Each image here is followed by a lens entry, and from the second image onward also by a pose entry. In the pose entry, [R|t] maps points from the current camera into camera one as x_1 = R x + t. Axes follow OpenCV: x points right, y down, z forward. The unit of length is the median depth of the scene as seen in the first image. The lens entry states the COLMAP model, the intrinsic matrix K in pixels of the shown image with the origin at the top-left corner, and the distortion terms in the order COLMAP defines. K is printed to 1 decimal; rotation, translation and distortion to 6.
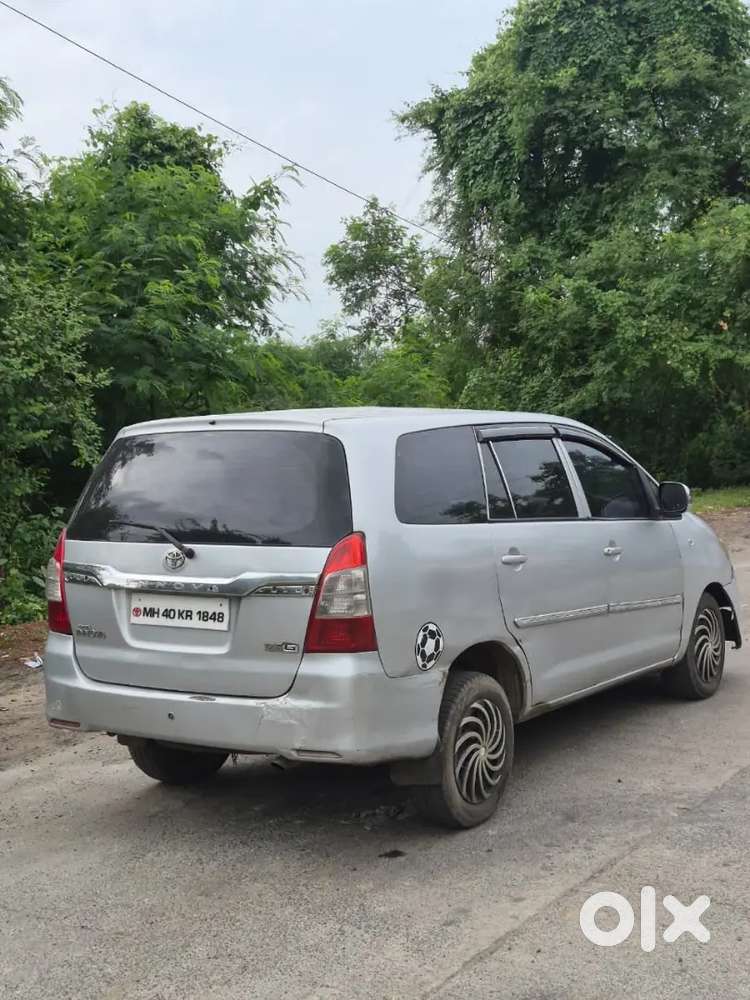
lens RADIAL K [[1346.2, 0, 372.8], [0, 1346.2, 500.5], [0, 0, 1]] dist [0.026963, 0.000000]
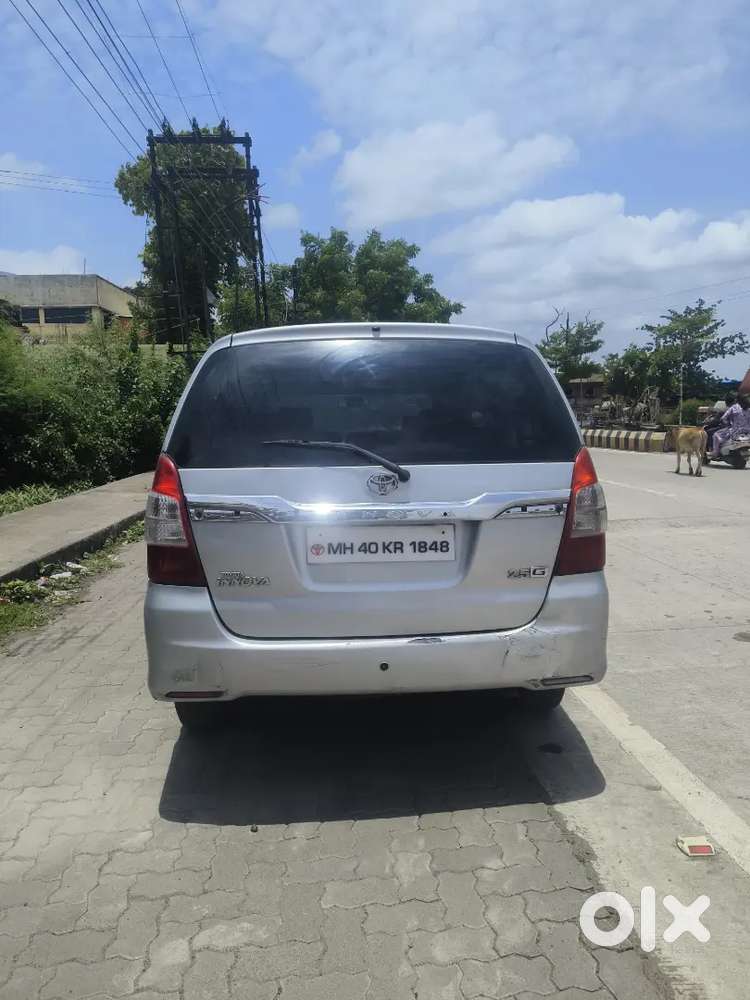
lens RADIAL K [[674.6, 0, 374.1], [0, 674.6, 495.0], [0, 0, 1]] dist [0.028149, -0.016417]
pose [[0.809068, -0.046565, 0.585867, -0.401699], [0.021167, 0.998518, 0.050132, 0.029803], [-0.587334, -0.028159, 0.808855, 0.663802]]
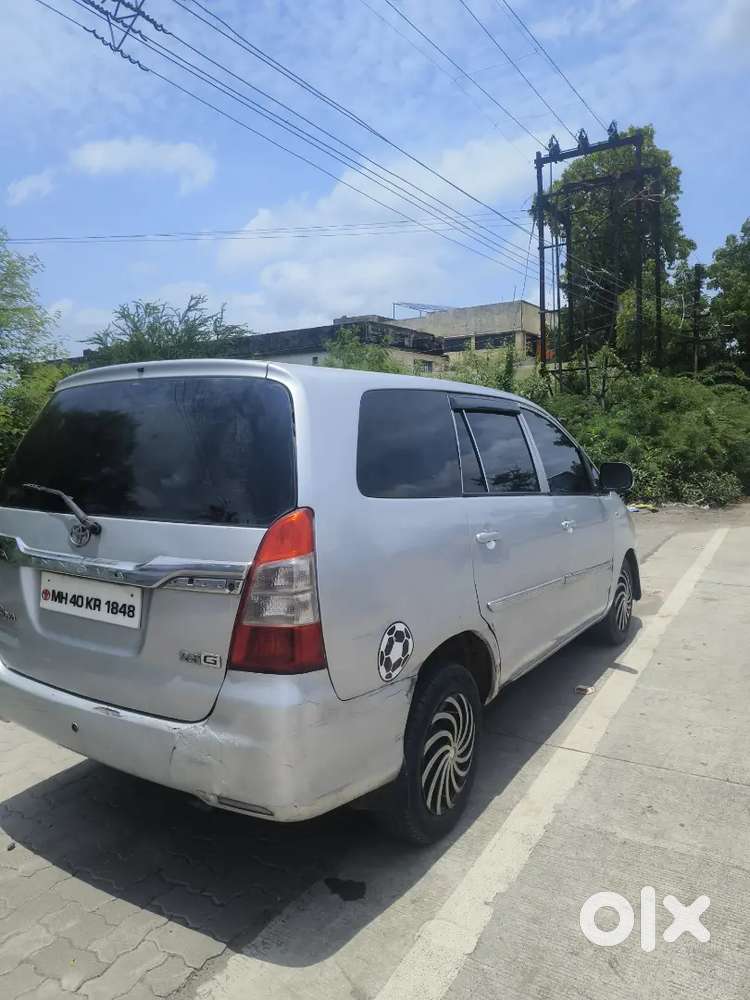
lens RADIAL K [[674.6, 0, 361.9], [0, 674.6, 511.7], [0, 0, 1]] dist [0.028149, -0.016417]
pose [[0.999702, 0.024395, -0.000833, 0.020138], [-0.024323, 0.998455, 0.049950, 0.005779], [0.002050, -0.049915, 0.998751, 0.601984]]
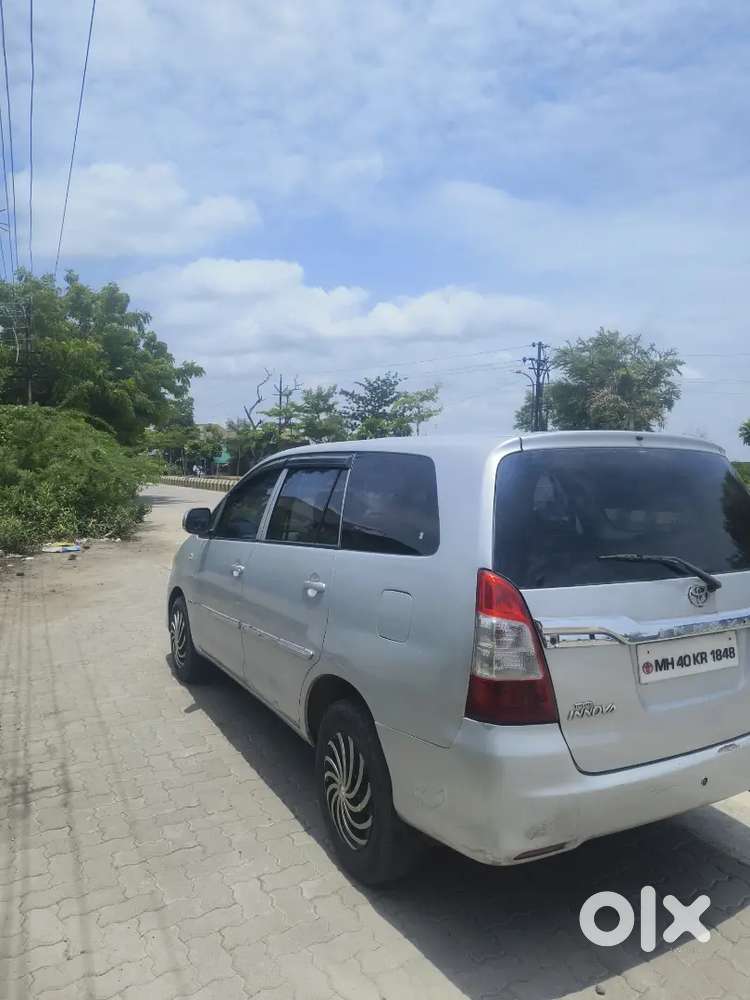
lens RADIAL K [[687.2, 0, 376.3], [0, 687.2, 508.7], [0, 0, 1]] dist [0.014511, -0.001511]
pose [[0.480894, -0.010549, 0.876715, -0.628814], [0.023306, 0.999728, -0.000754, -0.015510], [-0.876469, 0.020795, 0.481009, 0.972547]]
